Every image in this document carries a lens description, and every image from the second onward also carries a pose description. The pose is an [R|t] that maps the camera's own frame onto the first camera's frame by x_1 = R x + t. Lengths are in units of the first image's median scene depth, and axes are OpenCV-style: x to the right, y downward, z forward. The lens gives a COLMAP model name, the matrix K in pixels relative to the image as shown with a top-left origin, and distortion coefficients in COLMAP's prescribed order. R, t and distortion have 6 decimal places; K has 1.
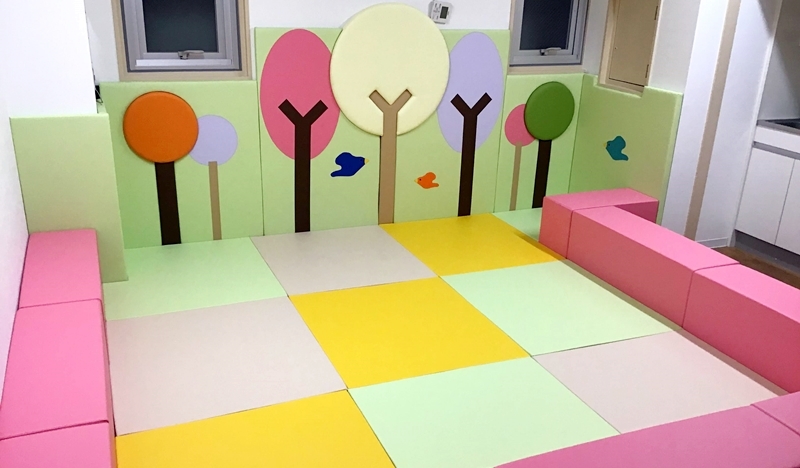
lens RADIAL K [[725.8, 0, 403.0], [0, 725.8, 248.5], [0, 0, 1]] dist [0.126467, -0.243464]
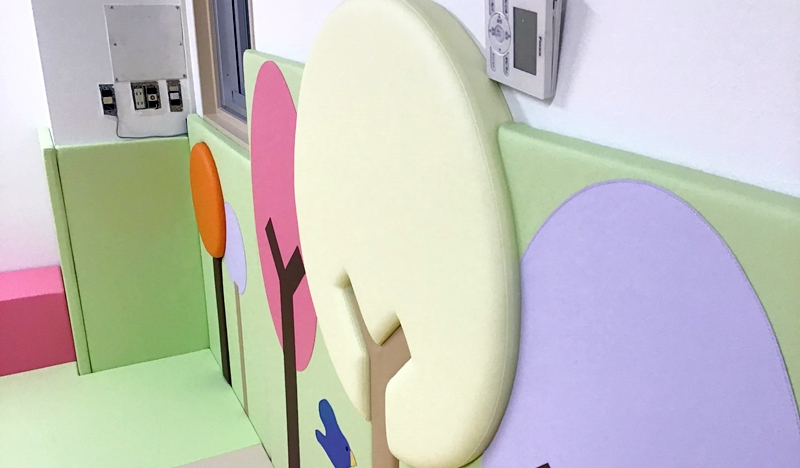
lens RADIAL K [[725.8, 0, 403.0], [0, 725.8, 248.5], [0, 0, 1]] dist [0.126467, -0.243464]
pose [[0.060811, 0.307356, -0.949649, 0.246835], [-0.346282, 0.898818, 0.268730, -0.313191], [0.936158, 0.312505, 0.161090, 0.955796]]
